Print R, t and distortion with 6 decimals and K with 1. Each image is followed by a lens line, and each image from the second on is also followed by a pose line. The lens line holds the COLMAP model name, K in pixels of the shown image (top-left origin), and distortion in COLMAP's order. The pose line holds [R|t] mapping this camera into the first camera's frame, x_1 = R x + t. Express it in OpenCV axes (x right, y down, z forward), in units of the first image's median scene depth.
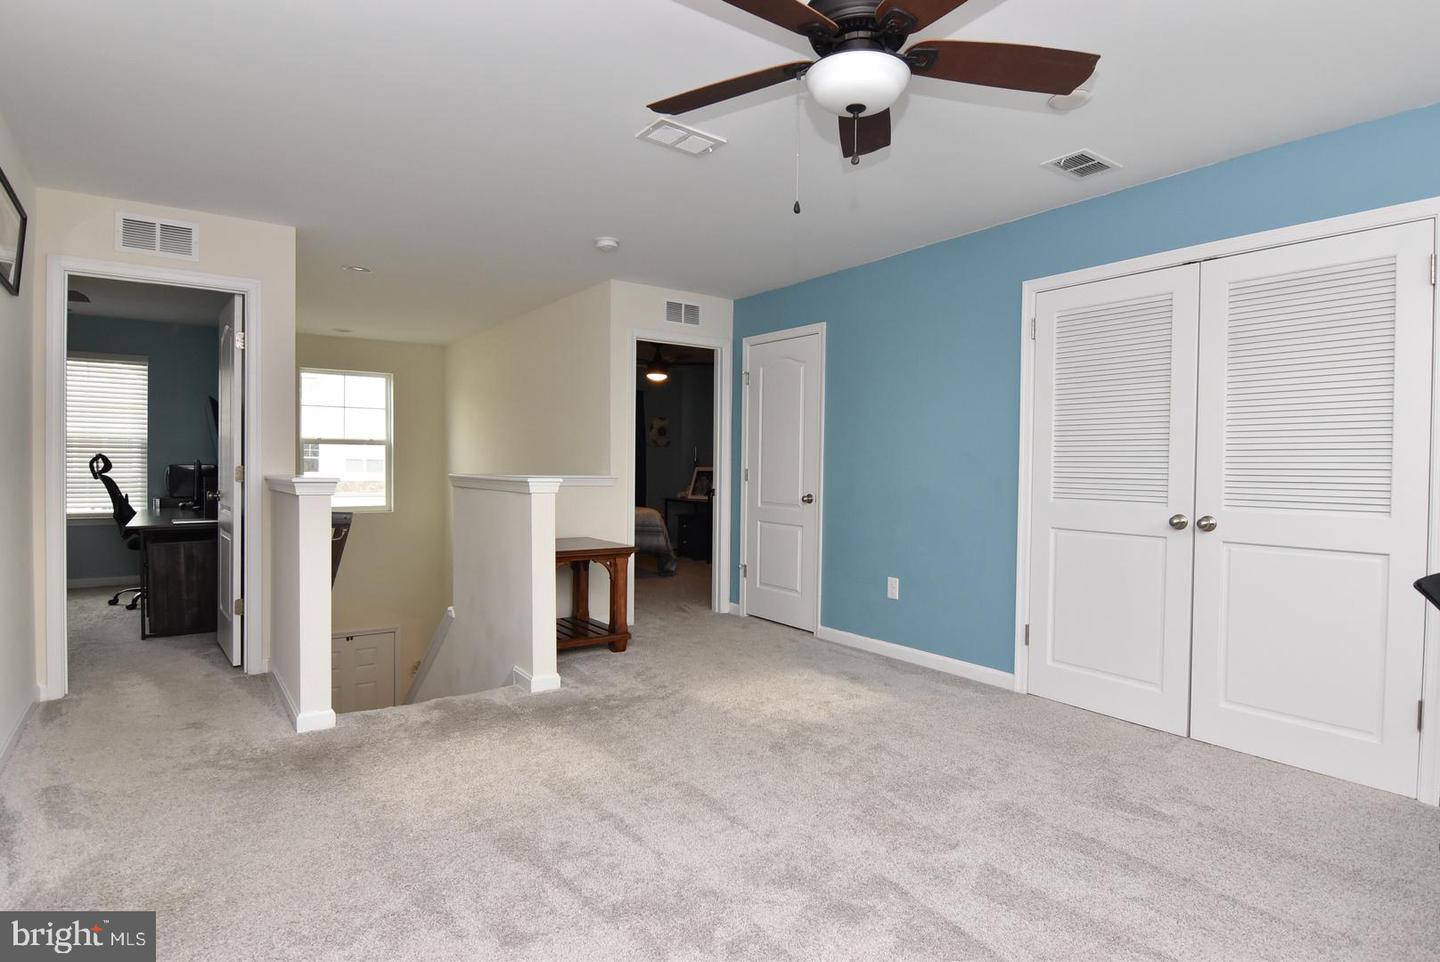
lens RADIAL K [[771.3, 0, 718.3], [0, 771.3, 474.8], [0, 0, 1]] dist [-0.003532, -0.010452]
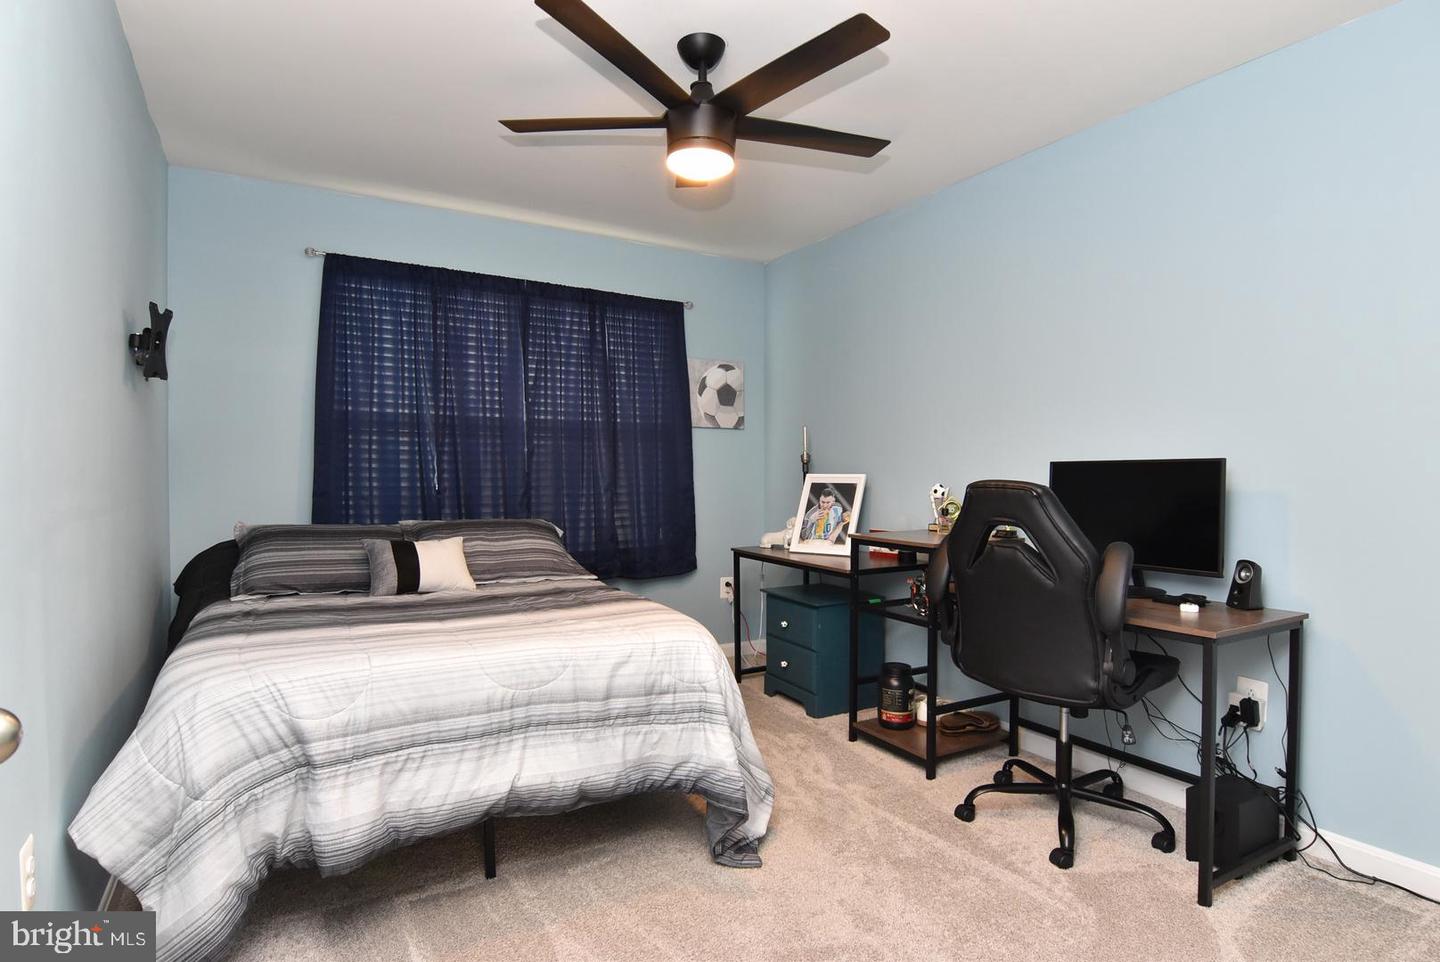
lens RADIAL K [[771.3, 0, 719.8], [0, 771.3, 479.4], [0, 0, 1]] dist [-0.003532, -0.010452]
pose [[0.995801, -0.007735, -0.091216, -0.038194], [0.007162, 0.999953, -0.006601, -0.004360], [0.091263, 0.005920, 0.995809, 0.582481]]
